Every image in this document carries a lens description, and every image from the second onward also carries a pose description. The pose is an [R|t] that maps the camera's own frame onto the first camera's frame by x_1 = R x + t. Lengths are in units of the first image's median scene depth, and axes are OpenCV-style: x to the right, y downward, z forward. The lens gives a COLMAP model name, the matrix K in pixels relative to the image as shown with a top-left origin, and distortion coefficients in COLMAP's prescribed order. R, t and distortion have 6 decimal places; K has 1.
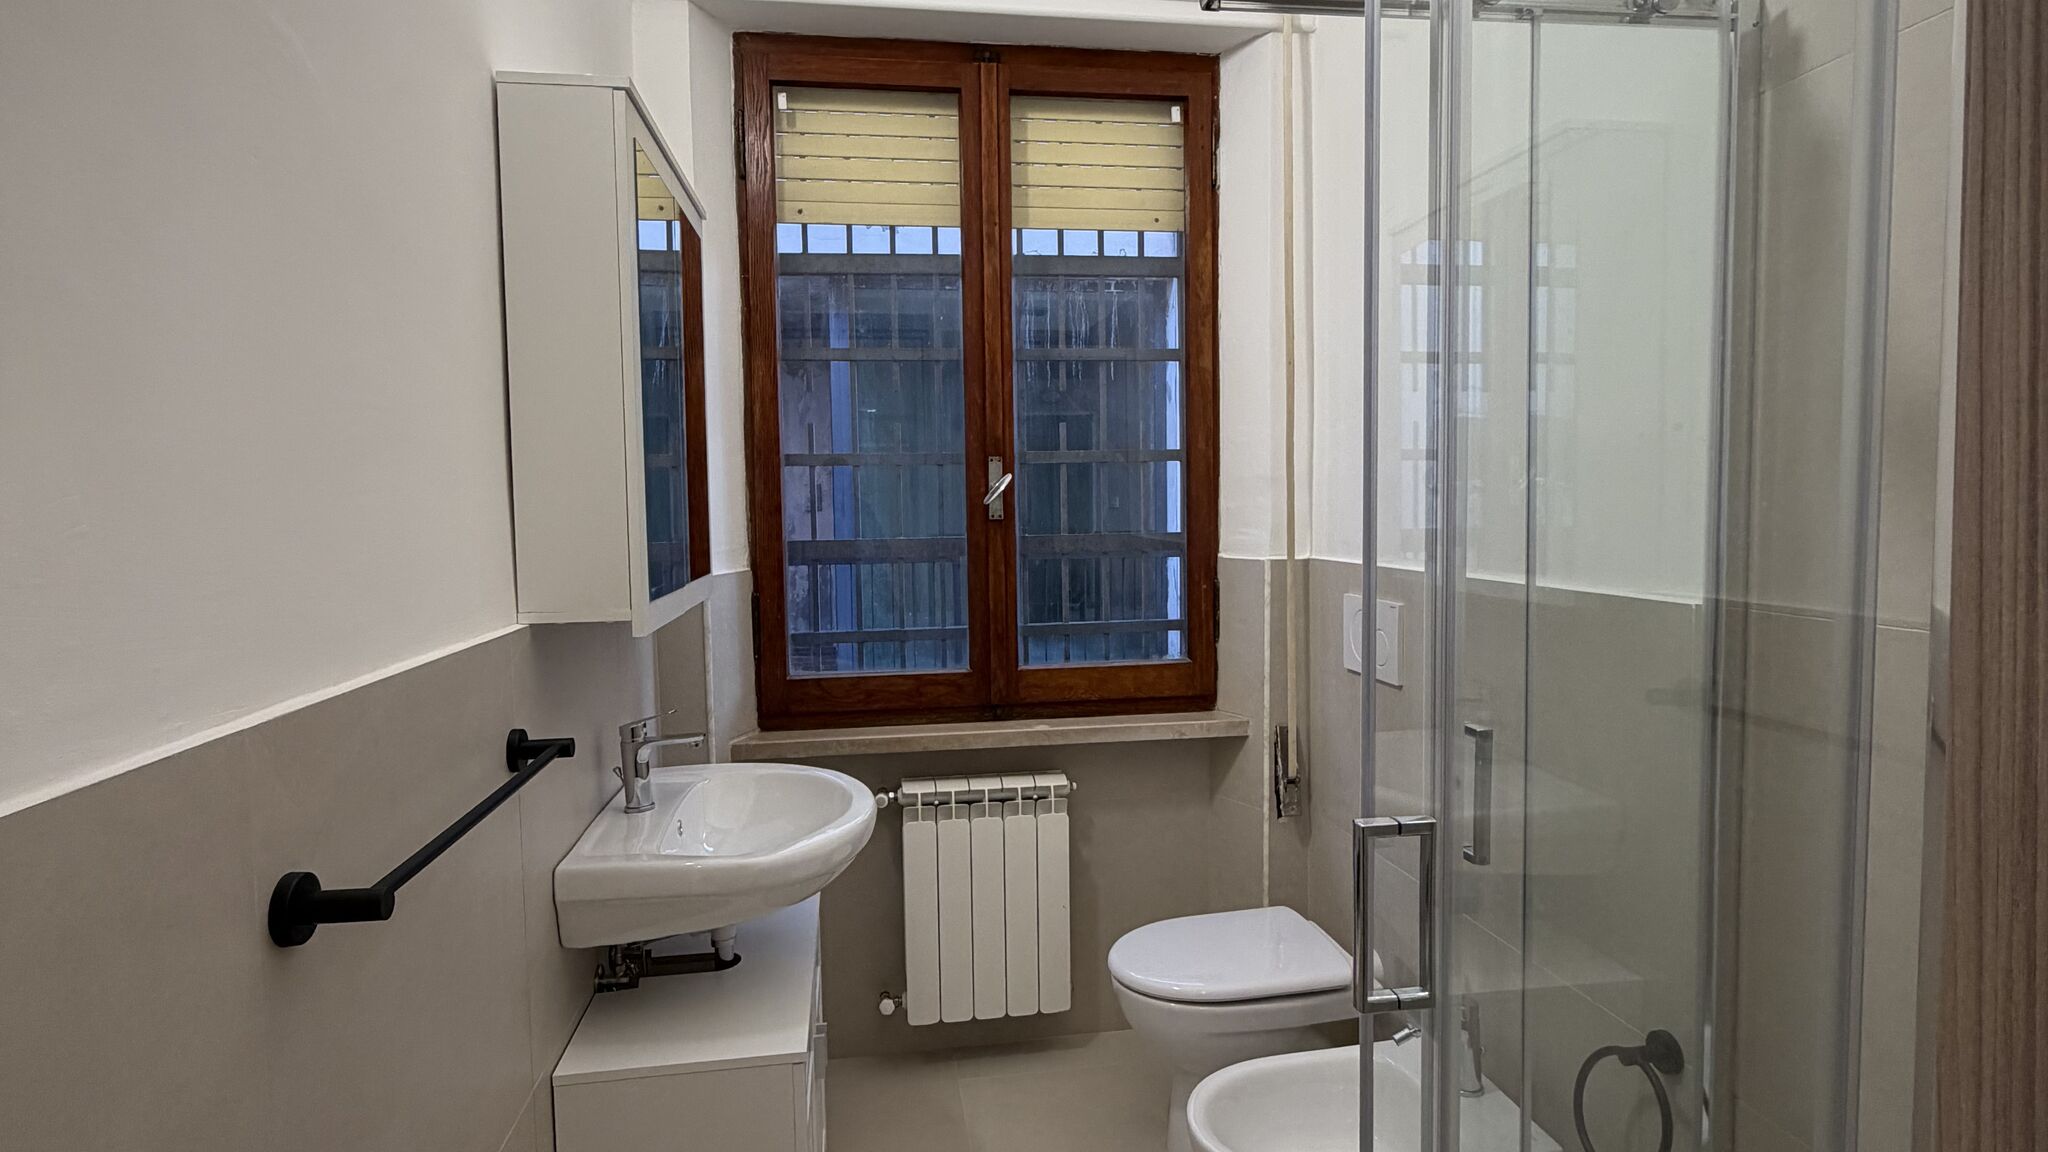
lens RADIAL K [[1082.6, 0, 1027.0], [0, 1082.6, 569.5], [0, 0, 1]] dist [-0.000962, -0.000210]
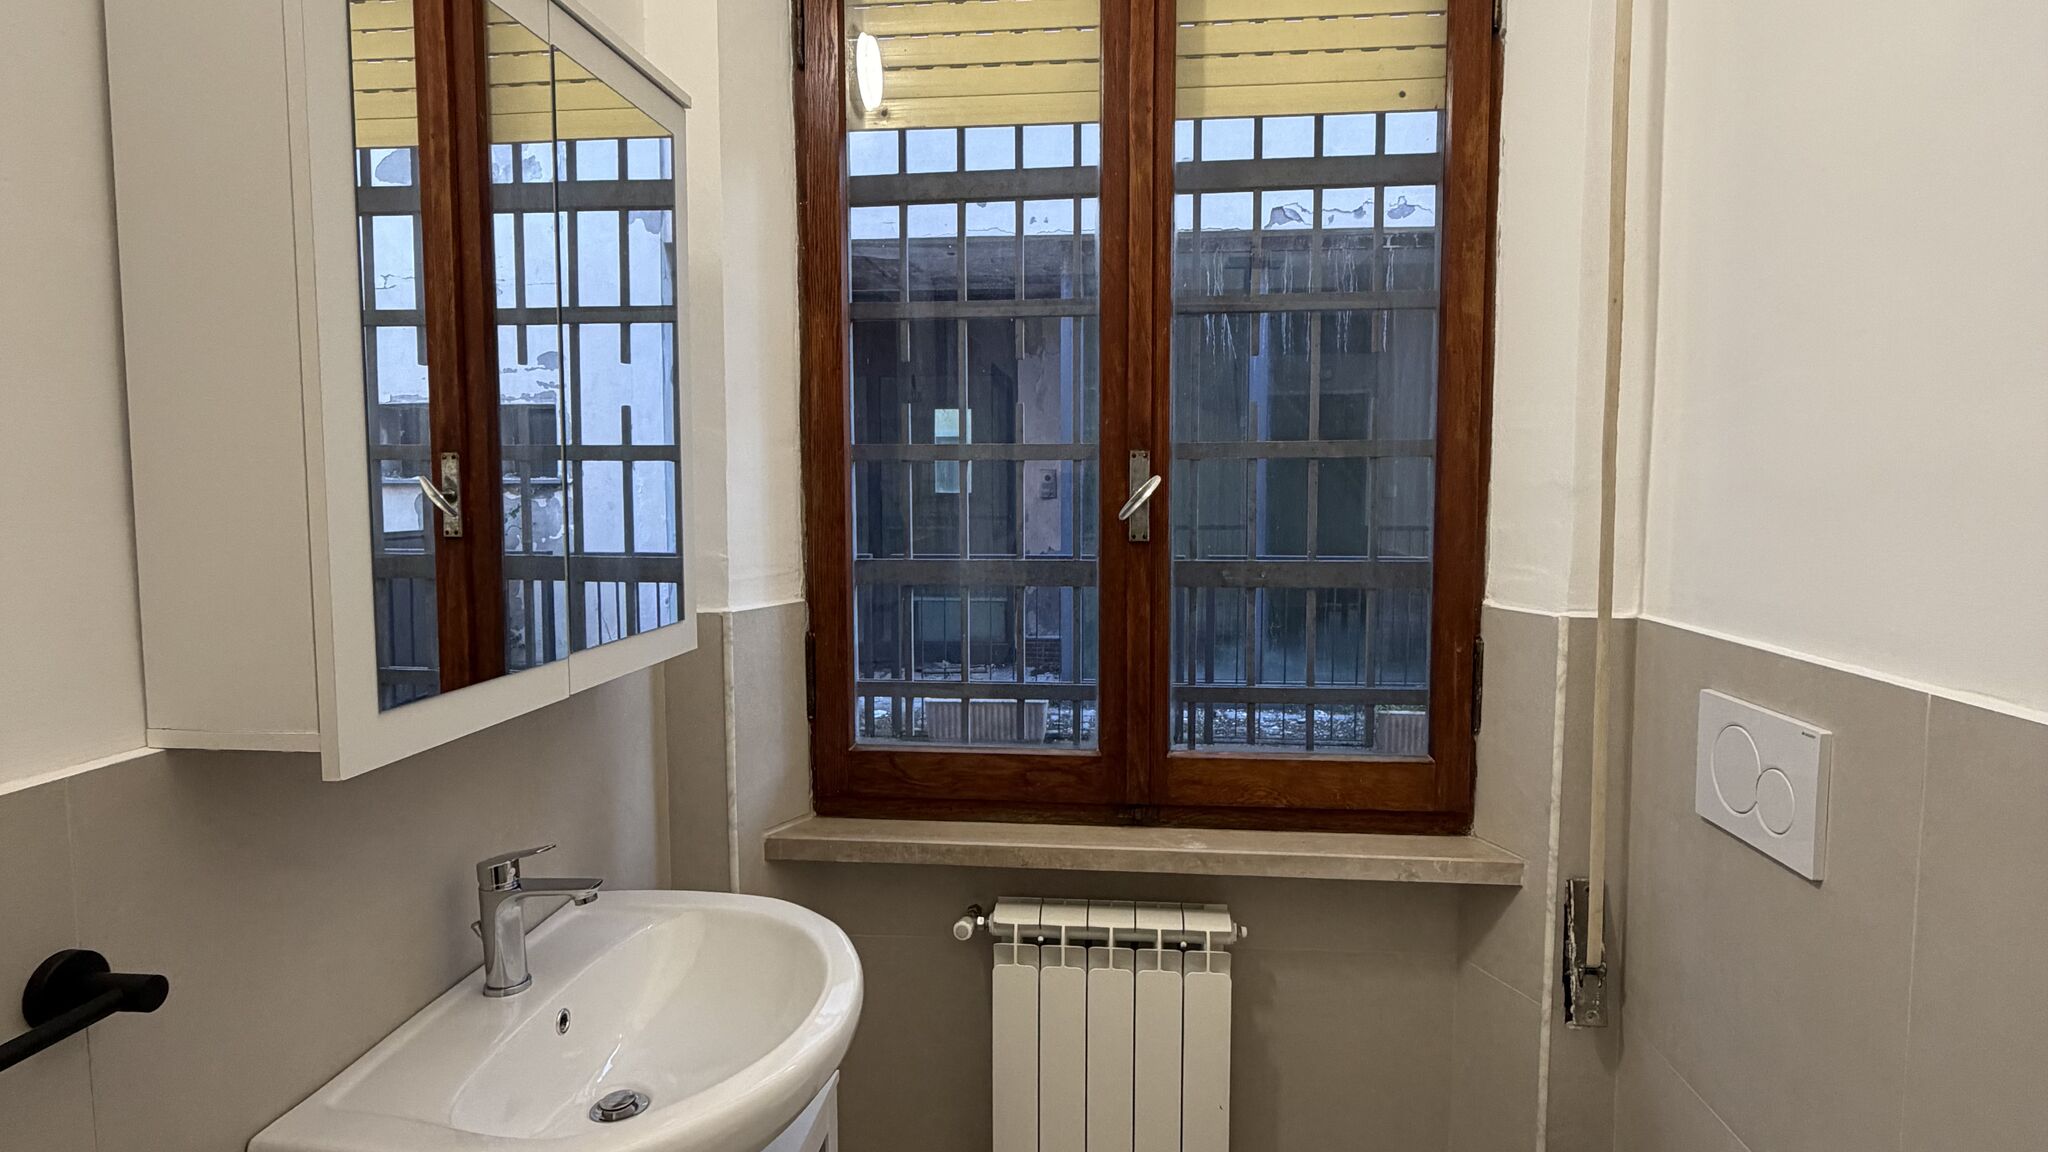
lens RADIAL K [[1082.6, 0, 1027.0], [0, 1082.6, 569.5], [0, 0, 1]] dist [-0.000962, -0.000210]
pose [[0.968781, 0.032761, -0.245744, 0.072917], [-0.028779, 0.999390, 0.019780, -0.039648], [0.246242, -0.012090, 0.969133, 0.310418]]
